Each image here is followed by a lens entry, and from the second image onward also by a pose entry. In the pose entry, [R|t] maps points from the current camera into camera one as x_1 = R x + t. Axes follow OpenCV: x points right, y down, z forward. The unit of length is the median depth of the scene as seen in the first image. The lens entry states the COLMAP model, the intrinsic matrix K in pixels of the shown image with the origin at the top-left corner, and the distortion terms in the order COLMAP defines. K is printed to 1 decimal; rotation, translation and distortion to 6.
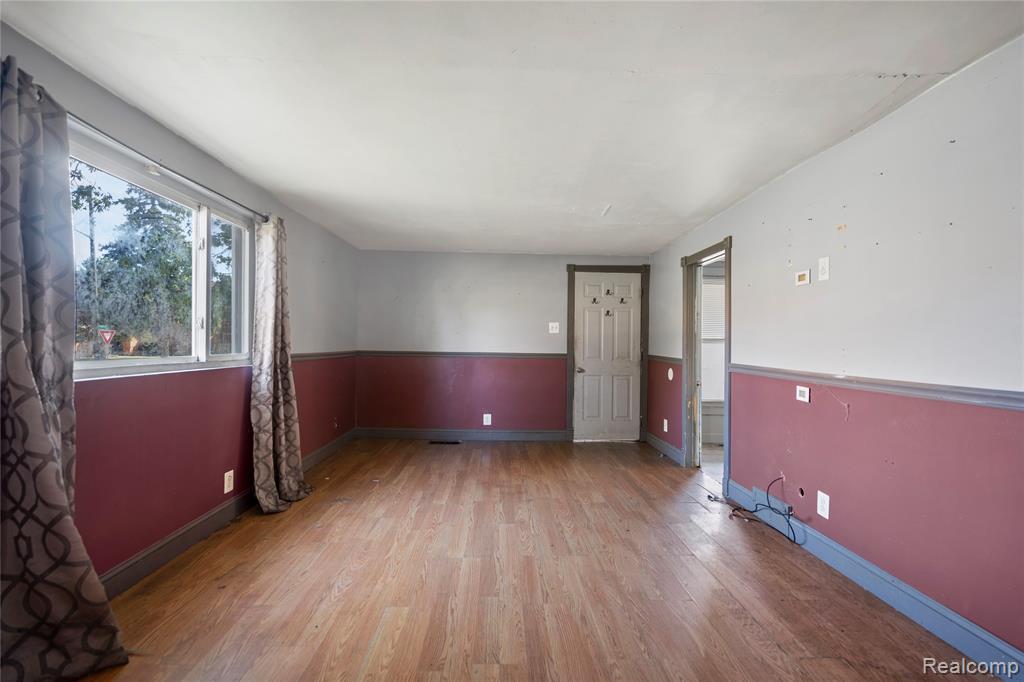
lens RADIAL K [[468.8, 0, 510.8], [0, 468.8, 345.0], [0, 0, 1]] dist [-0.000517, -0.000358]
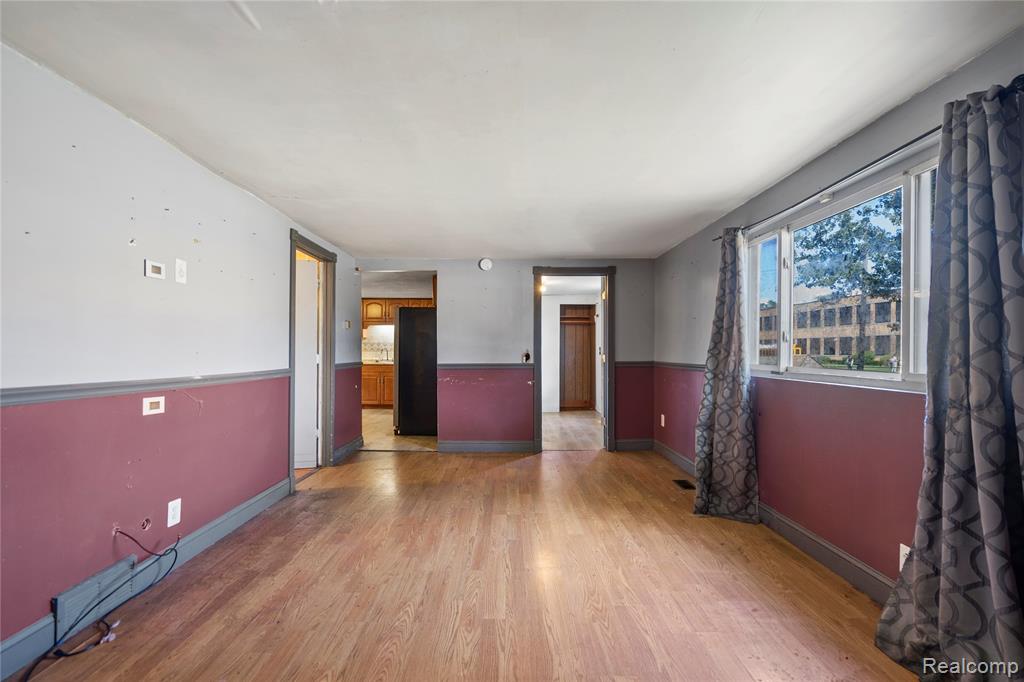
lens RADIAL K [[468.8, 0, 503.2], [0, 468.8, 348.7], [0, 0, 1]] dist [-0.000517, -0.000358]
pose [[-0.999239, -0.013299, 0.036669, -0.038474], [-0.013354, 0.999910, -0.001257, -0.005797], [-0.036649, -0.001746, -0.999327, 1.582826]]
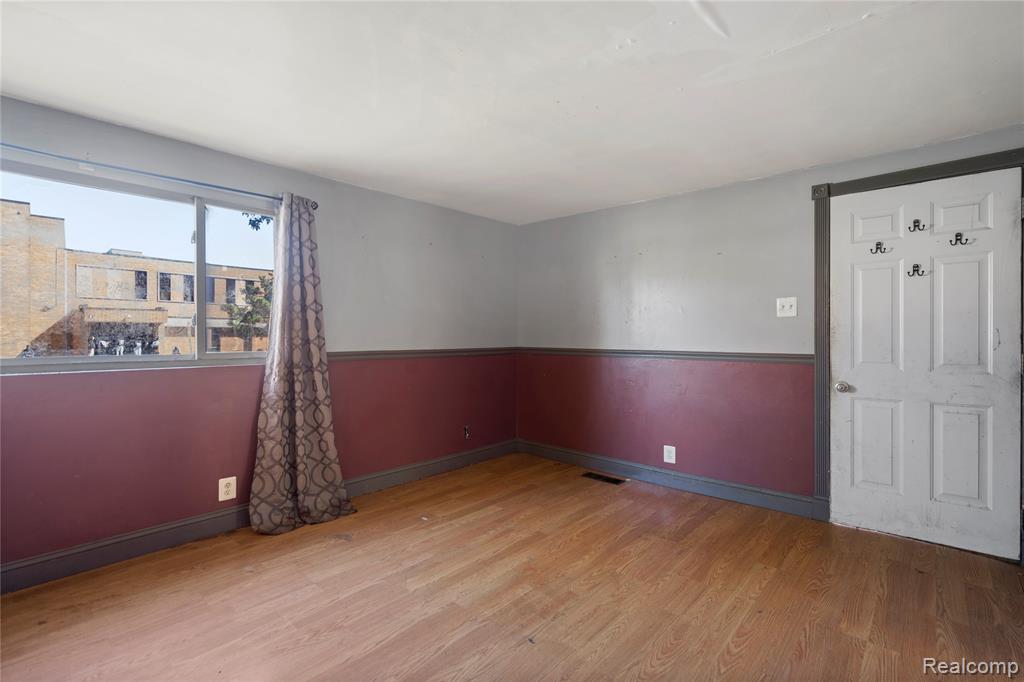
lens RADIAL K [[468.8, 0, 508.5], [0, 468.8, 338.2], [0, 0, 1]] dist [-0.000517, -0.000358]
pose [[0.722720, -0.008272, -0.691091, 0.418146], [0.006364, 0.999966, -0.005314, 0.000959], [0.691111, -0.000558, 0.722748, 0.667016]]
